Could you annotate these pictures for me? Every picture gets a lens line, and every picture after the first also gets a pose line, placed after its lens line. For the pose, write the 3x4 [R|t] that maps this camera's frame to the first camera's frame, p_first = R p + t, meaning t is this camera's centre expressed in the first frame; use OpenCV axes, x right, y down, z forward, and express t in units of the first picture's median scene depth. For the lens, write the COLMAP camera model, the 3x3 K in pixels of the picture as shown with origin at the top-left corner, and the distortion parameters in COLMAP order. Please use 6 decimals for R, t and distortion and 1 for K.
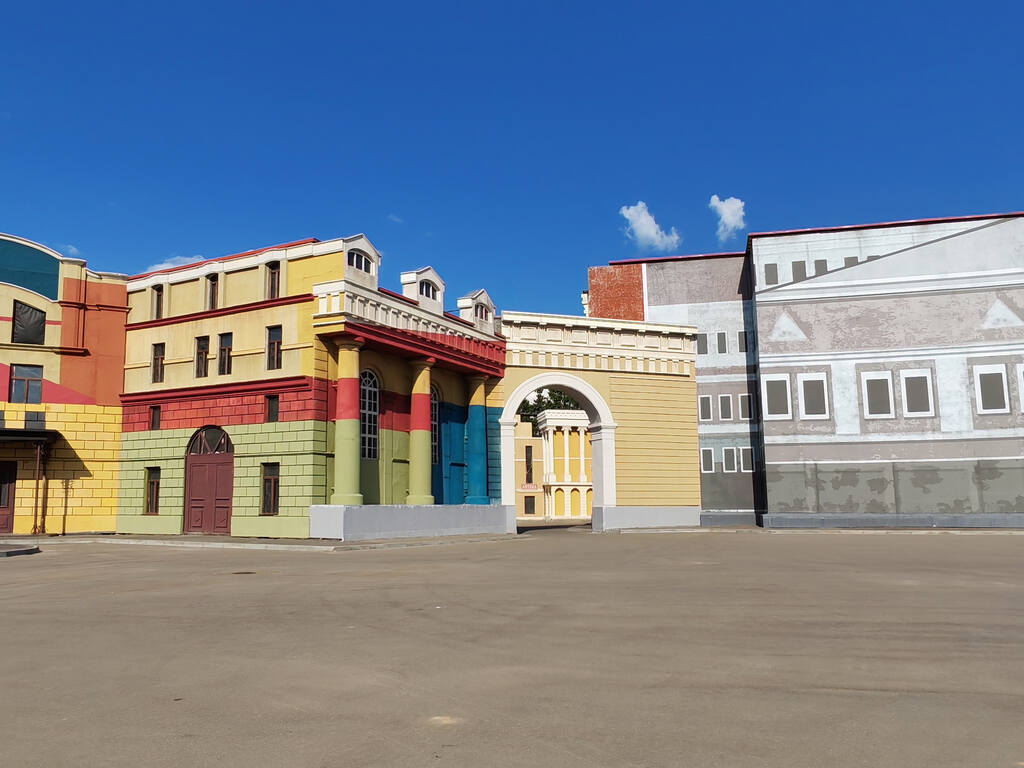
lens RADIAL K [[769.2, 0, 512.2], [0, 769.2, 414.8], [0, 0, 1]] dist [-0.005965, -0.001873]
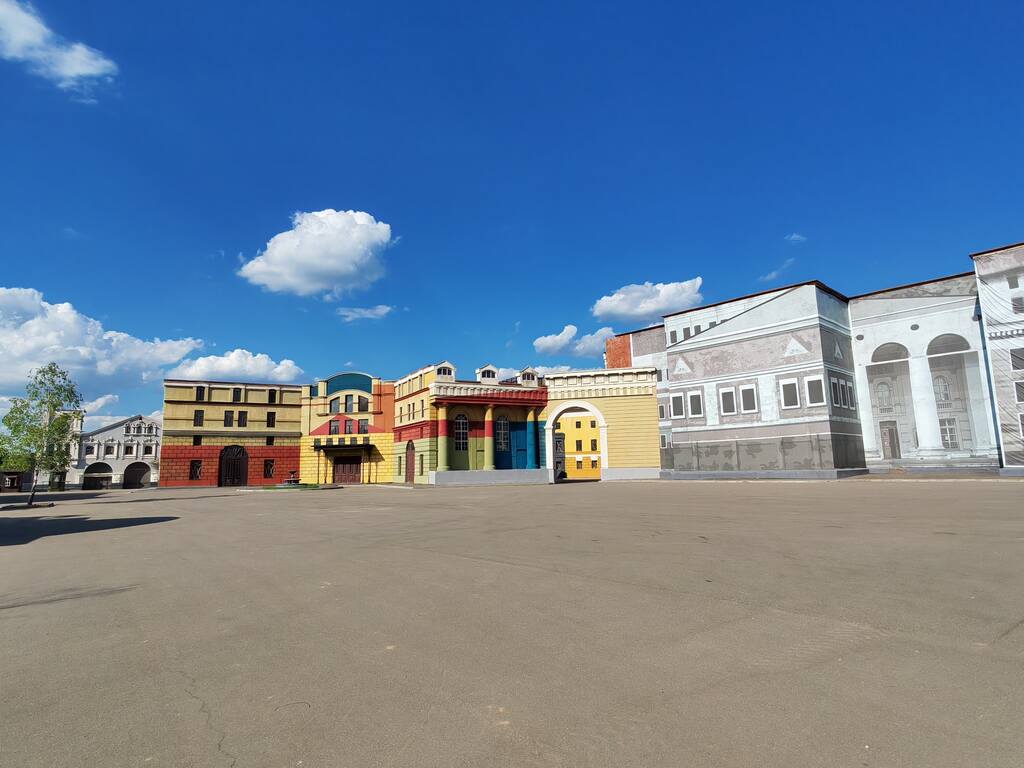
lens RADIAL K [[577.1, 0, 512.0], [0, 577.1, 384.0], [0, 0, 1]] dist [0.000861, -0.000585]
pose [[0.833147, -0.095390, -0.544763, 0.799339], [0.081883, 0.995433, -0.049074, -0.041446], [0.546957, -0.003721, 0.837153, -0.353362]]
